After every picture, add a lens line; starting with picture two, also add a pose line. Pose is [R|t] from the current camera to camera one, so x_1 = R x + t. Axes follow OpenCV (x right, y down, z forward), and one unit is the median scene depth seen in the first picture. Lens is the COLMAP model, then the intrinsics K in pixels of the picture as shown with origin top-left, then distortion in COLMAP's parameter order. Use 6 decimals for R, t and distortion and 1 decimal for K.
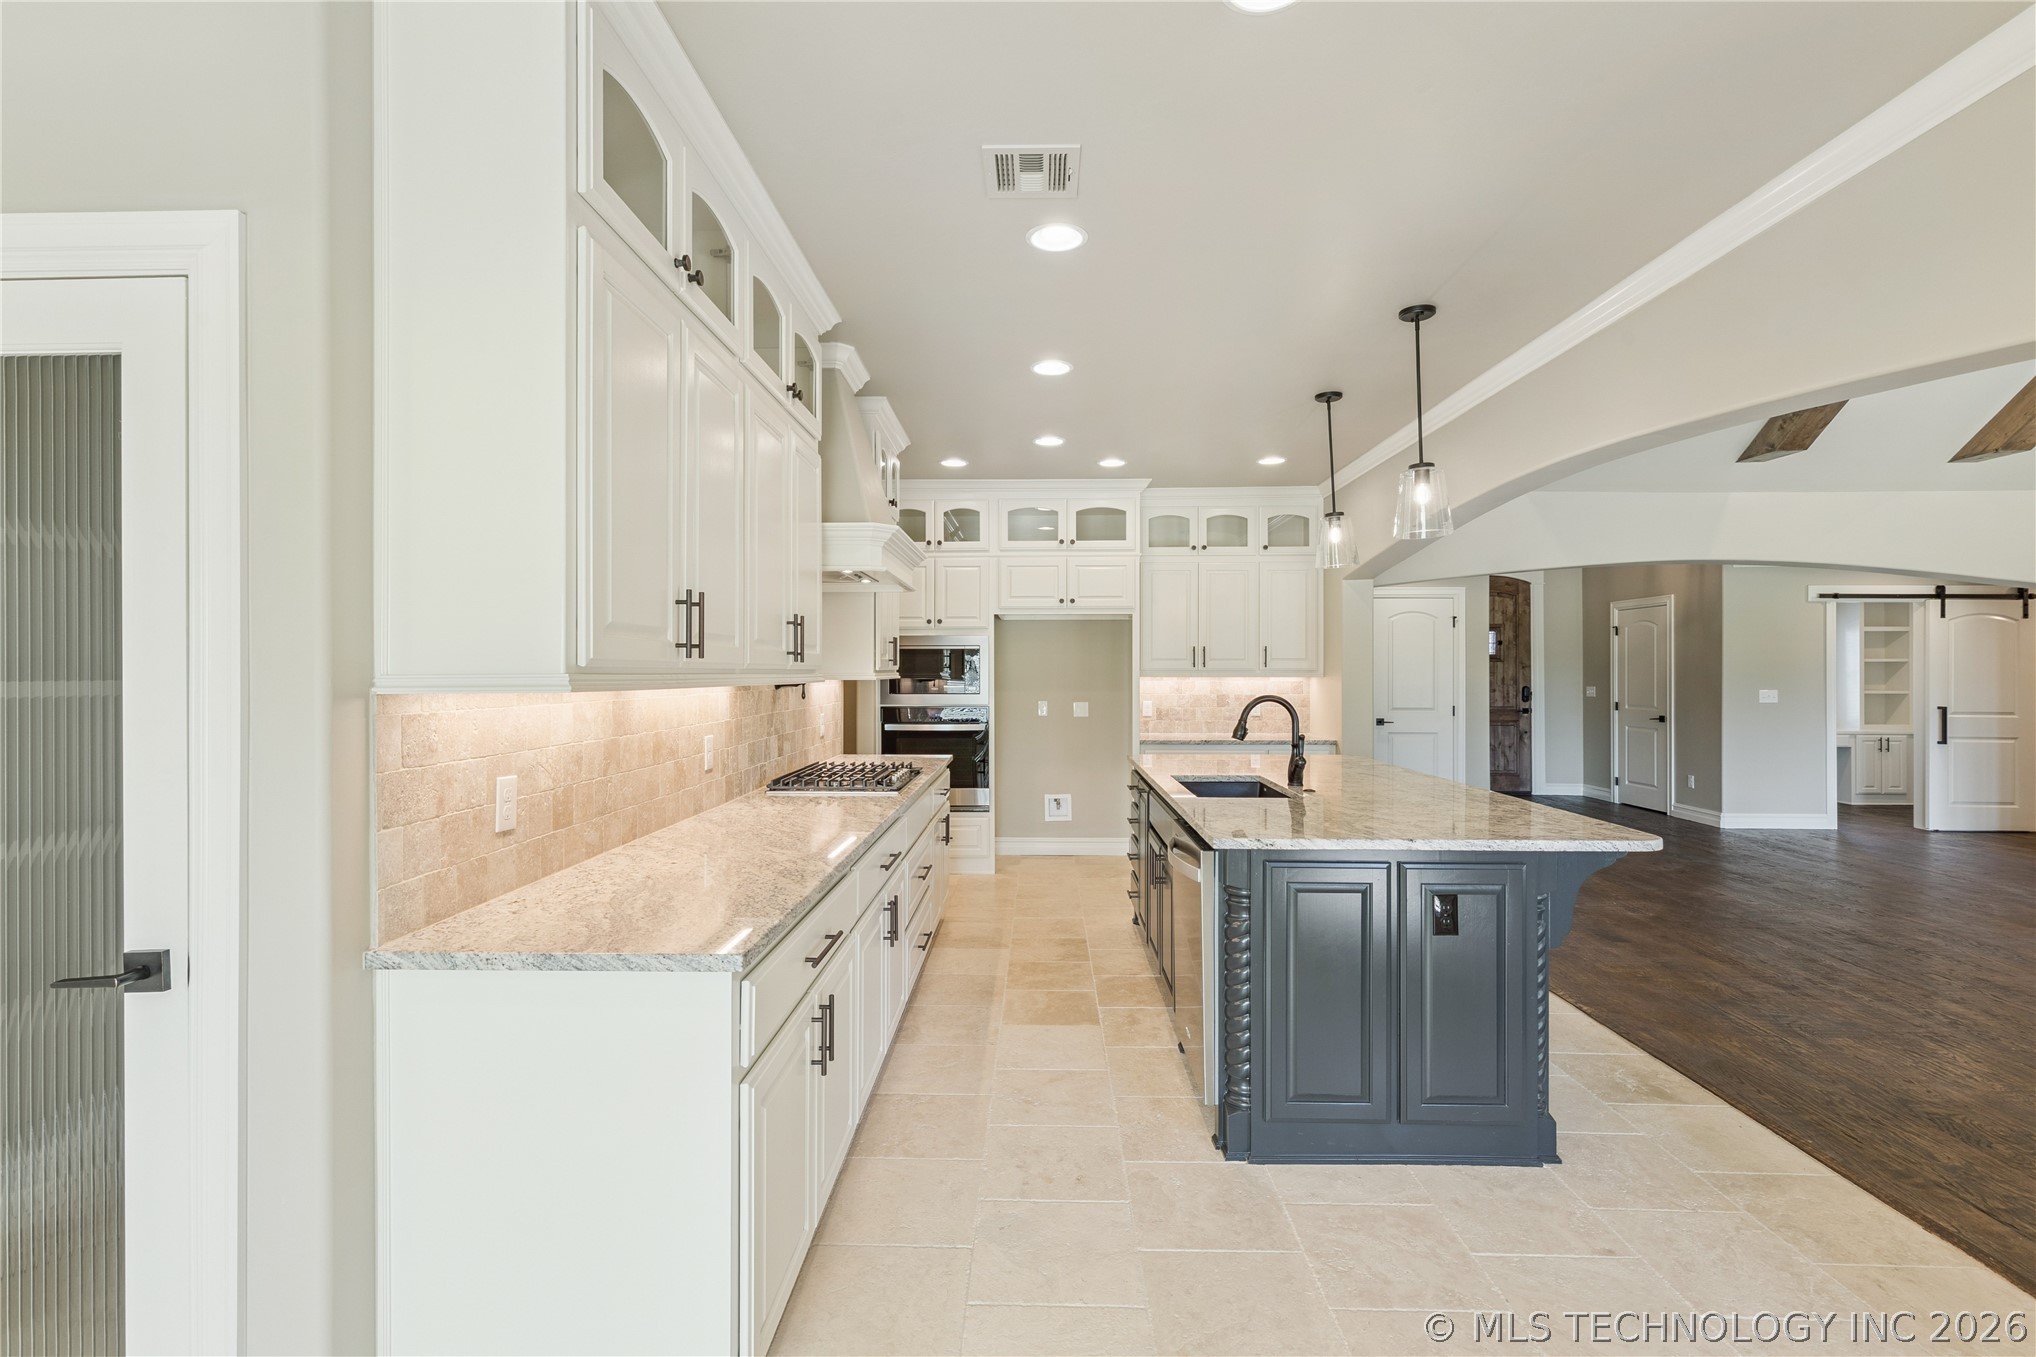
lens RADIAL K [[918.6, 0, 1018.7], [0, 918.6, 670.1], [0, 0, 1]] dist [0.003547, 0.000497]
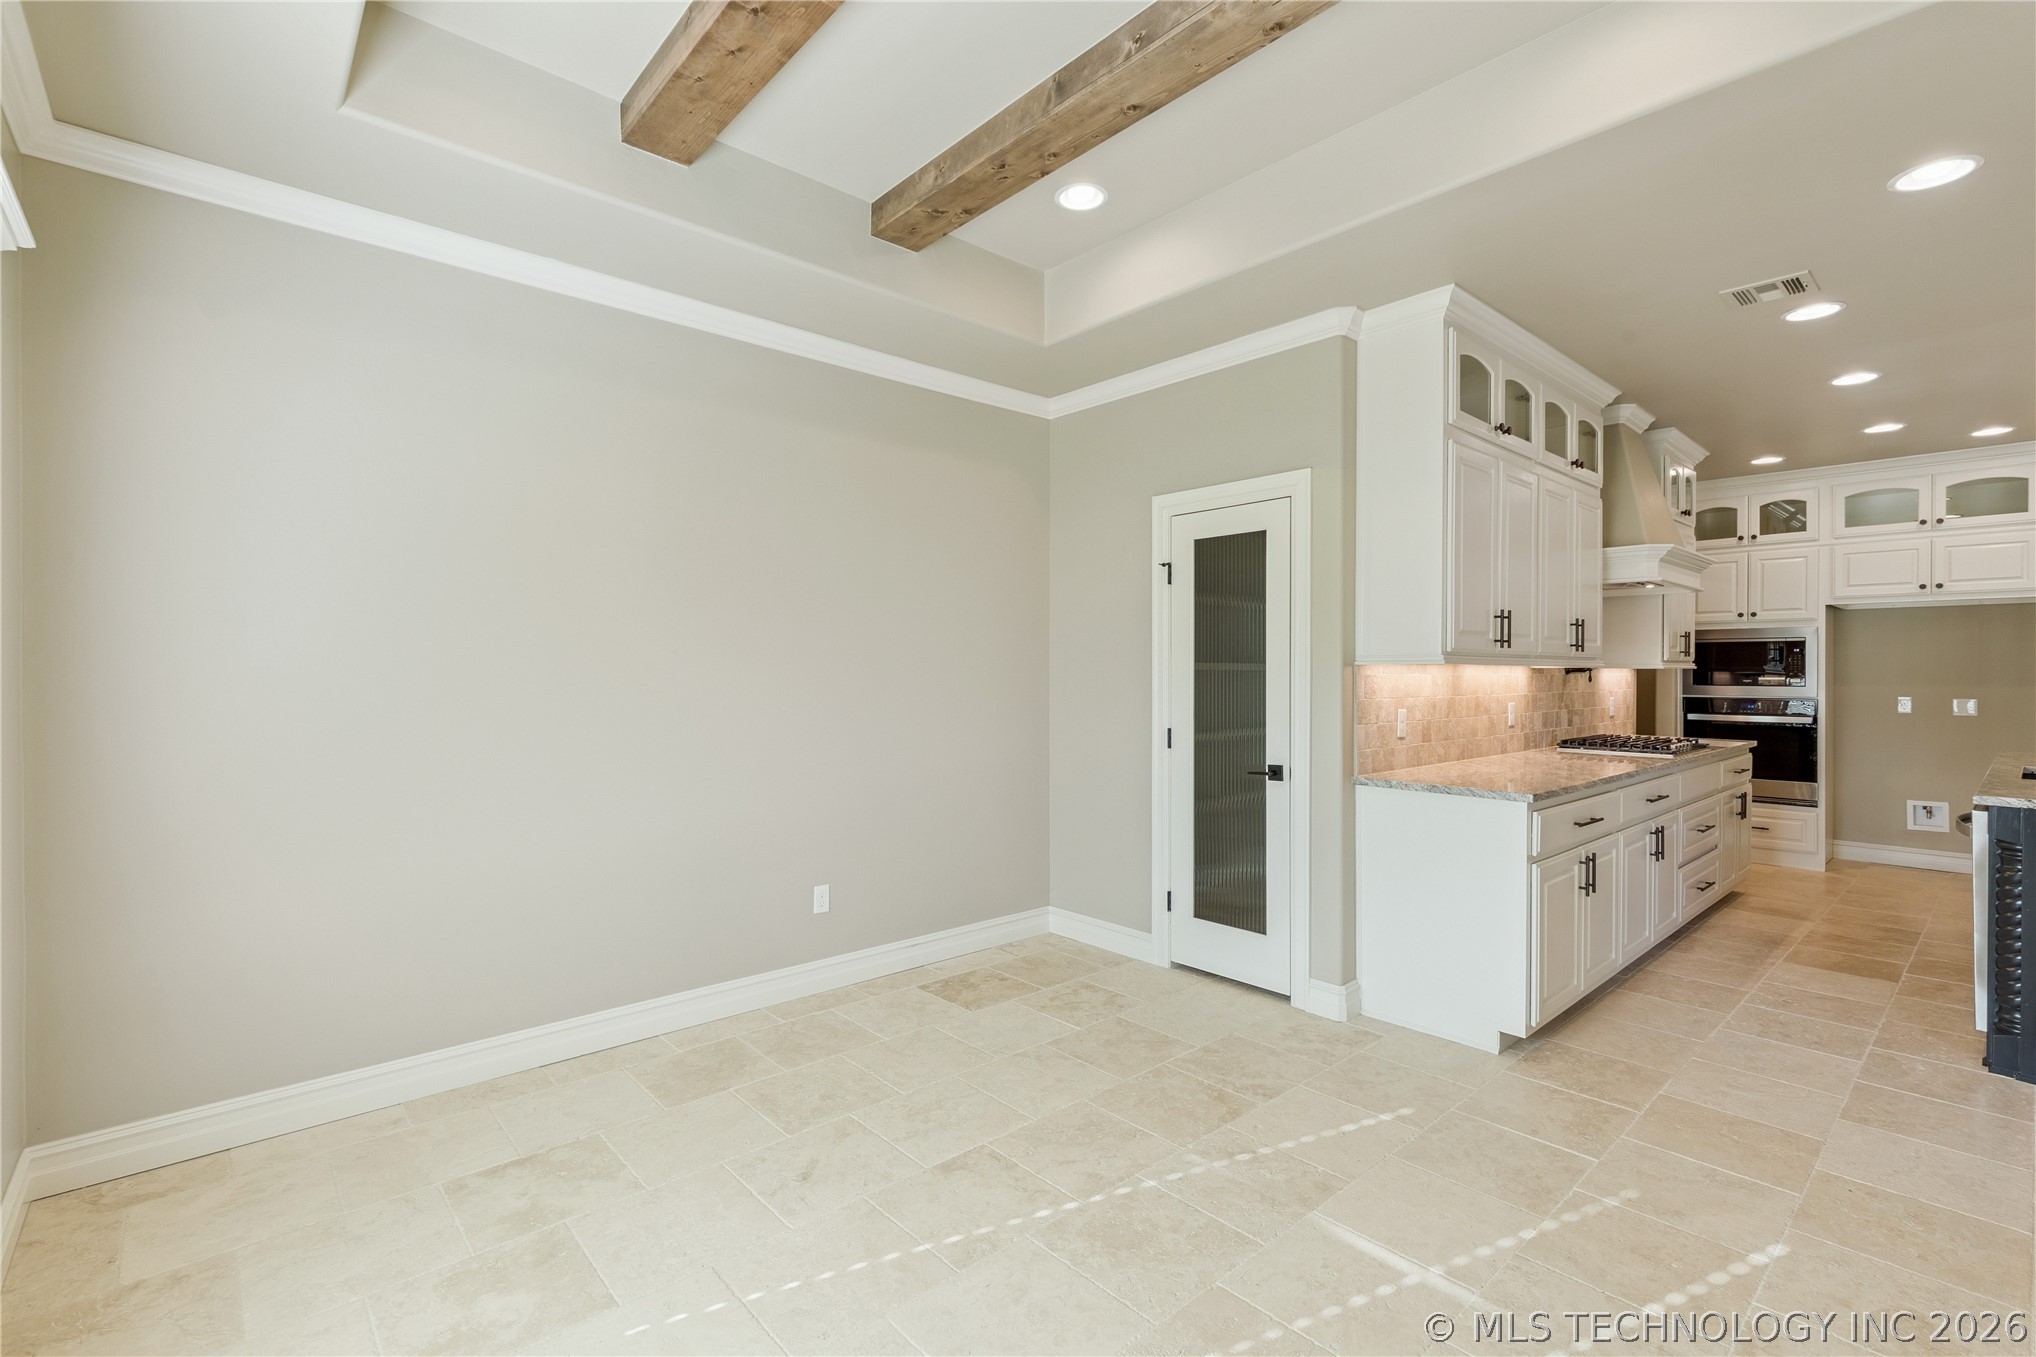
lens RADIAL K [[918.6, 0, 1018.7], [0, 918.6, 670.1], [0, 0, 1]] dist [0.003547, 0.000497]
pose [[0.688636, 0.003814, -0.725097, 0.170053], [-0.003505, 0.999992, 0.001931, 0.017545], [0.725098, 0.001212, 0.688644, -0.534272]]
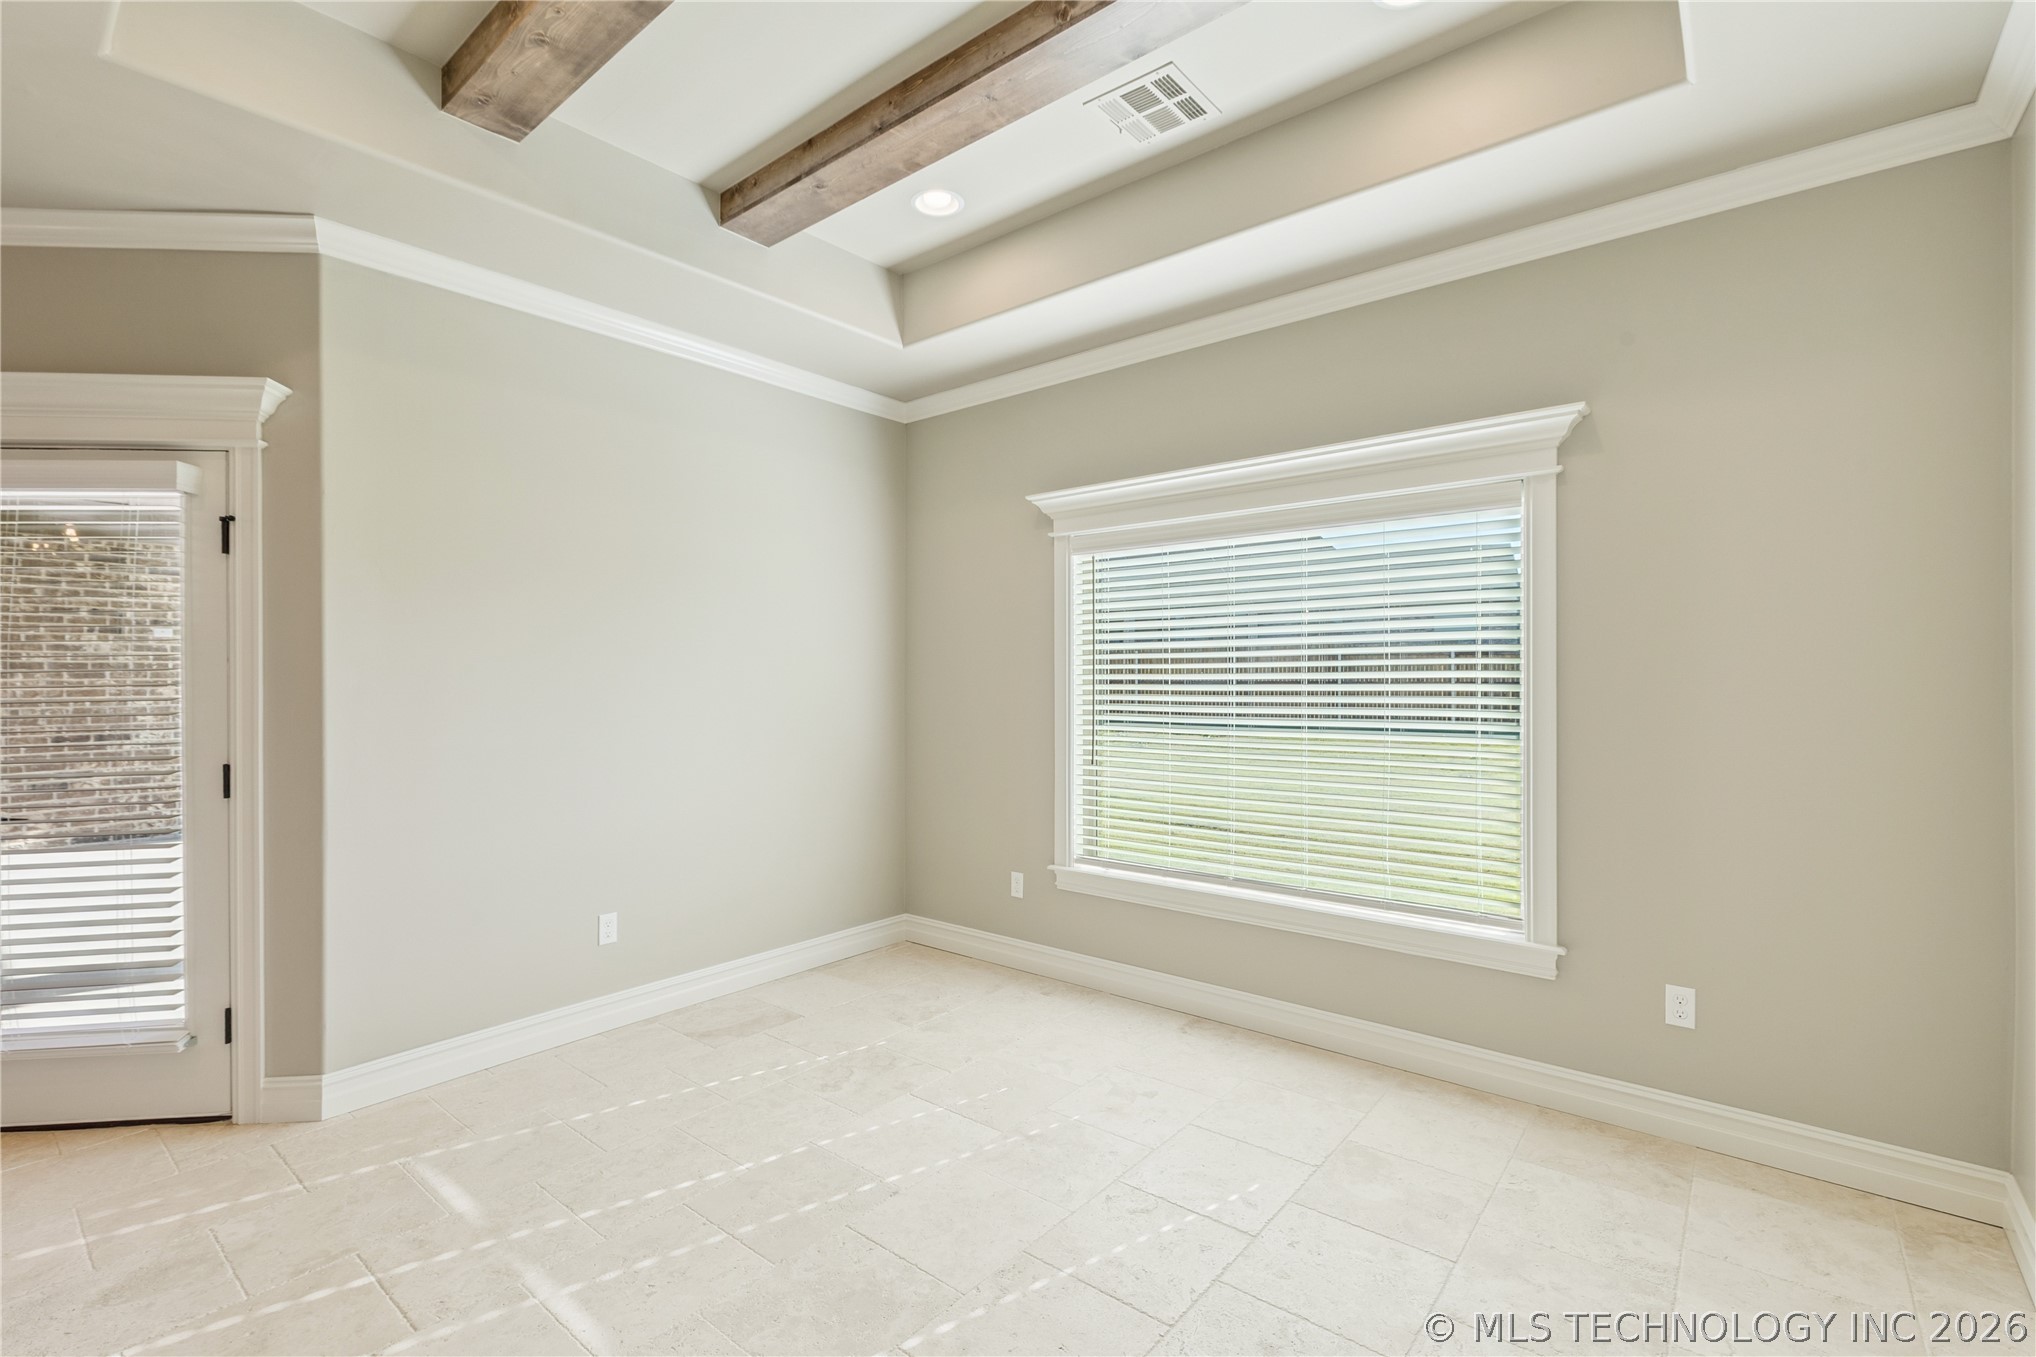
lens RADIAL K [[912.0, 0, 1015.0], [0, 912.0, 681.1], [0, 0, 1]] dist [0.001367, -0.000114]
pose [[-0.788103, 0.003662, 0.615532, -0.665104], [0.006220, 0.999979, 0.002015, 0.020194], [-0.615512, 0.005416, -0.788109, 0.335888]]
